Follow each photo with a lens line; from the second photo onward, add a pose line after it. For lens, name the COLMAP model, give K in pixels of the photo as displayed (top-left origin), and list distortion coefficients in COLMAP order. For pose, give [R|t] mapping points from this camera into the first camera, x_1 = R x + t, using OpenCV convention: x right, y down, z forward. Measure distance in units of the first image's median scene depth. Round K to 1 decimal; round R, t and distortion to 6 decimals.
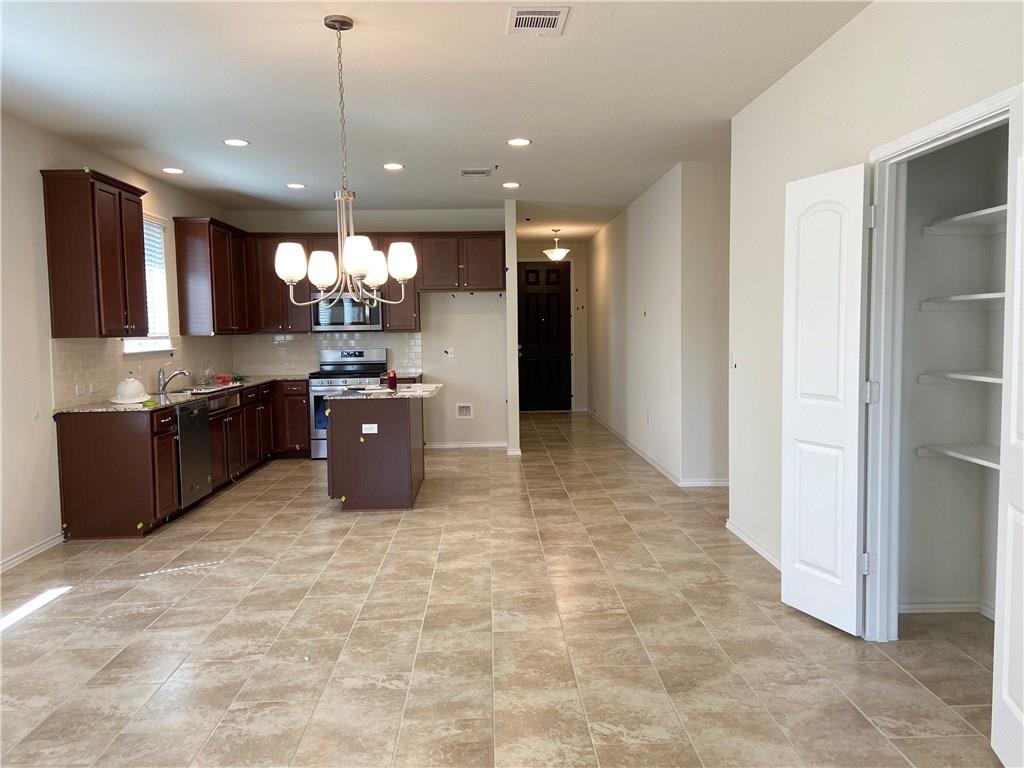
lens RADIAL K [[773.7, 0, 509.7], [0, 773.7, 378.4], [0, 0, 1]] dist [0.130315, -0.167071]
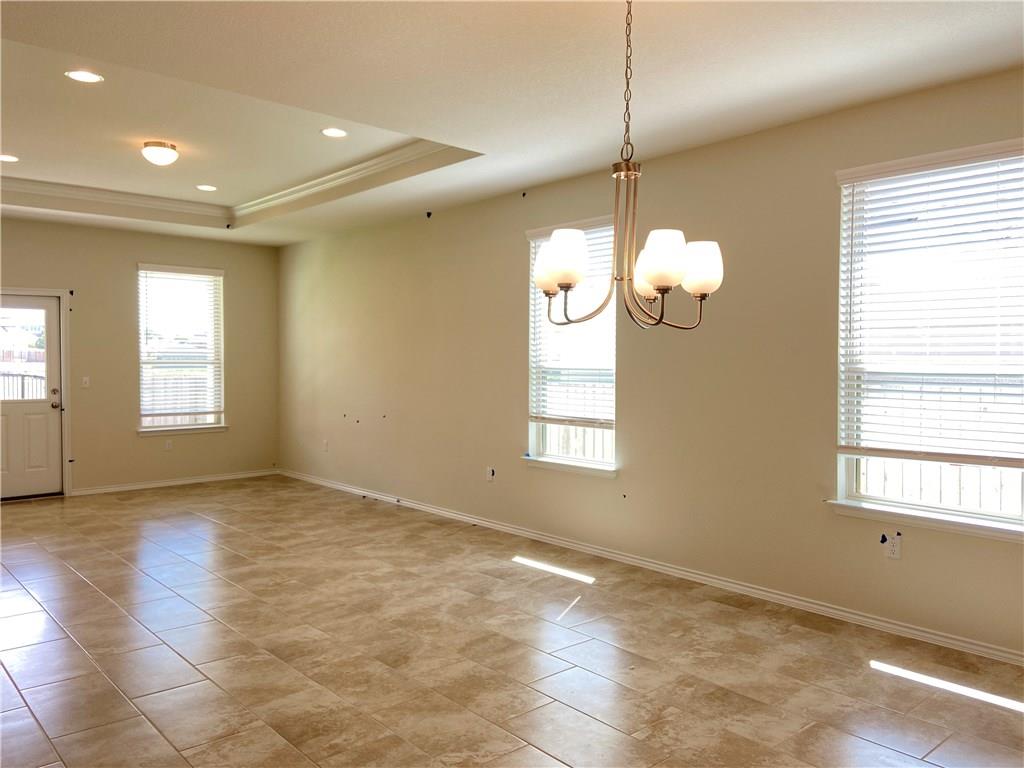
lens RADIAL K [[773.7, 0, 509.7], [0, 773.7, 378.4], [0, 0, 1]] dist [0.130315, -0.167071]
pose [[-0.773042, 0.028874, -0.633697, 0.333924], [-0.032309, 0.995875, 0.084791, -0.109505], [0.633531, 0.086021, -0.768920, 1.565054]]
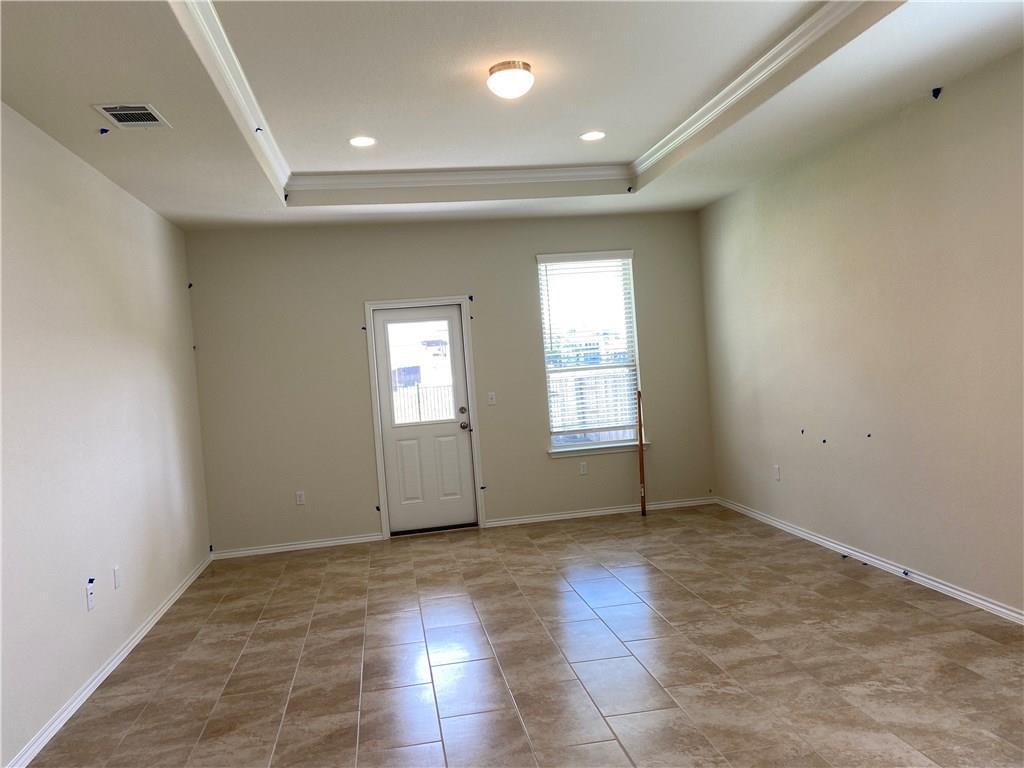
lens RADIAL K [[773.7, 0, 509.7], [0, 773.7, 378.4], [0, 0, 1]] dist [0.130315, -0.167071]
pose [[-0.987406, 0.091216, -0.129265, 0.020702], [0.080208, 0.992890, 0.087955, -0.082707], [0.136368, 0.076480, -0.987702, 0.944628]]
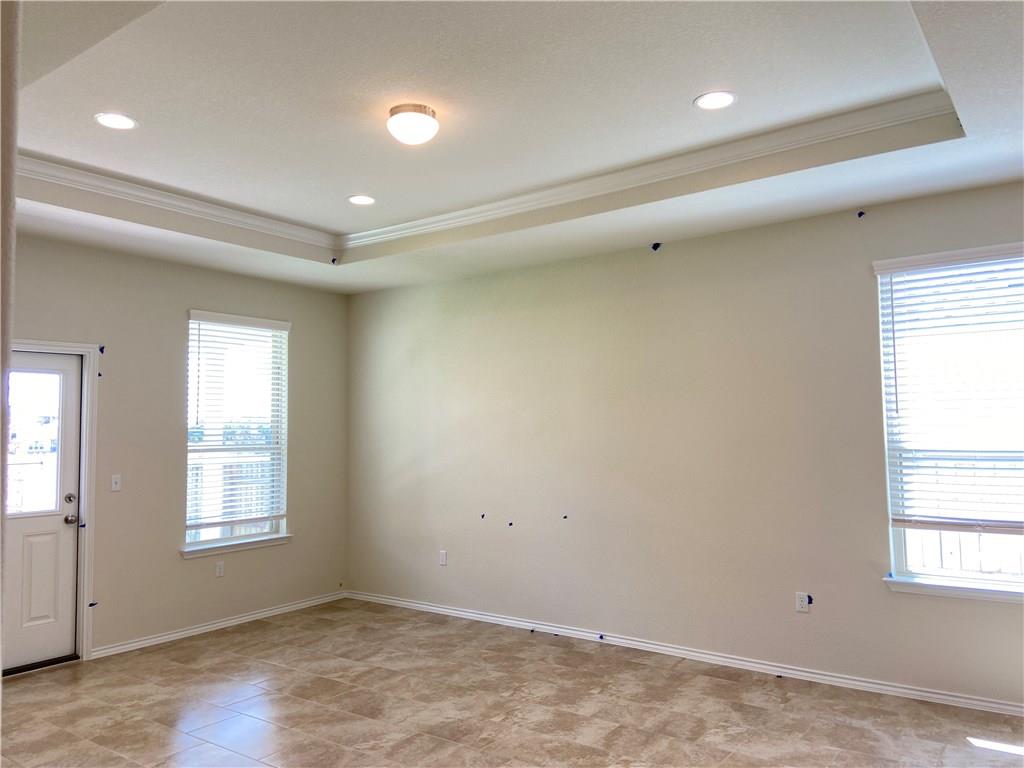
lens RADIAL K [[769.3, 0, 509.8], [0, 769.3, 380.1], [0, 0, 1]] dist [0.132371, -0.164245]
pose [[-0.620642, -0.029584, -0.783535, 0.568362], [-0.029644, 0.999459, -0.014255, -0.061301], [0.783533, 0.014379, -0.621183, 0.522461]]
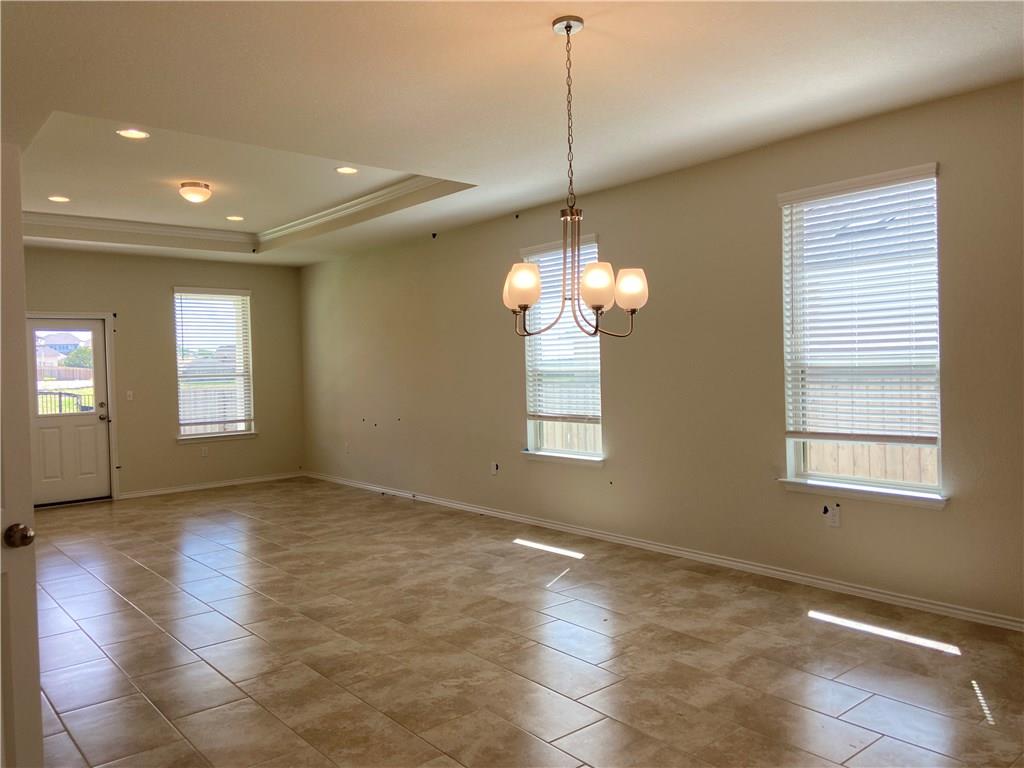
lens RADIAL K [[773.7, 0, 509.7], [0, 773.7, 378.4], [0, 0, 1]] dist [0.130315, -0.167071]
pose [[-0.788061, 0.046023, -0.613874, 0.423758], [-0.002944, 0.996908, 0.078519, -0.122121], [0.615590, 0.063685, -0.785489, 1.760066]]
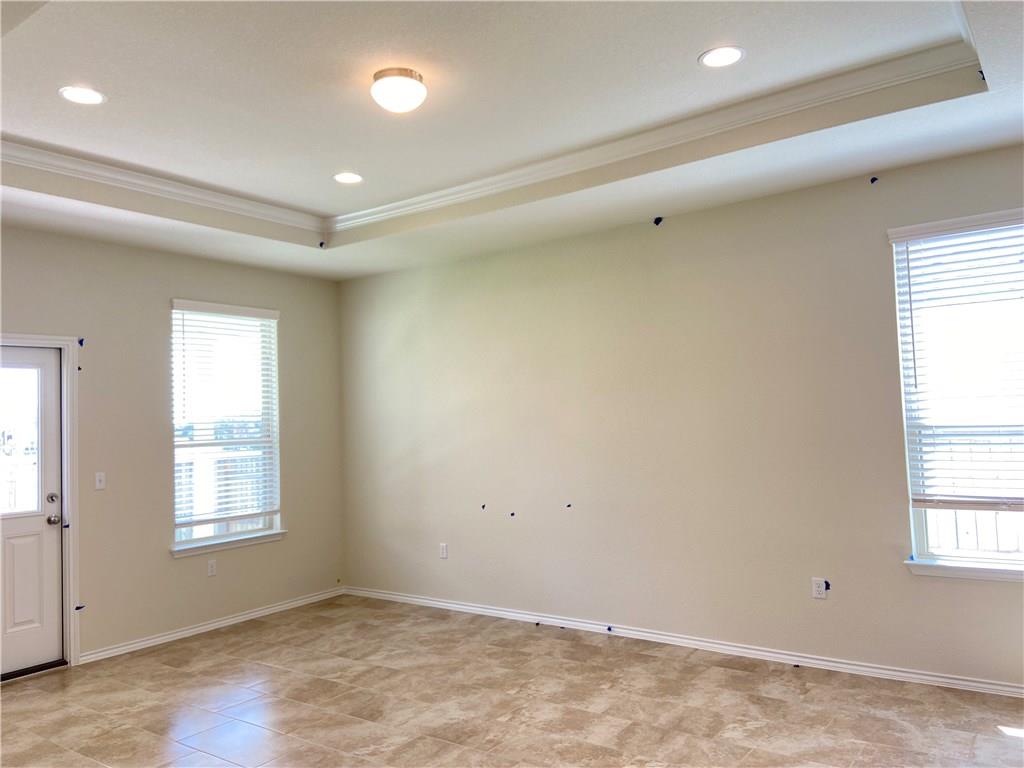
lens RADIAL K [[773.7, 0, 509.7], [0, 773.7, 378.4], [0, 0, 1]] dist [0.130315, -0.167071]
pose [[-0.618795, -0.006046, -0.785529, 0.524592], [-0.006355, 0.999976, -0.002690, -0.052256], [0.785527, 0.003327, -0.618819, 0.485633]]
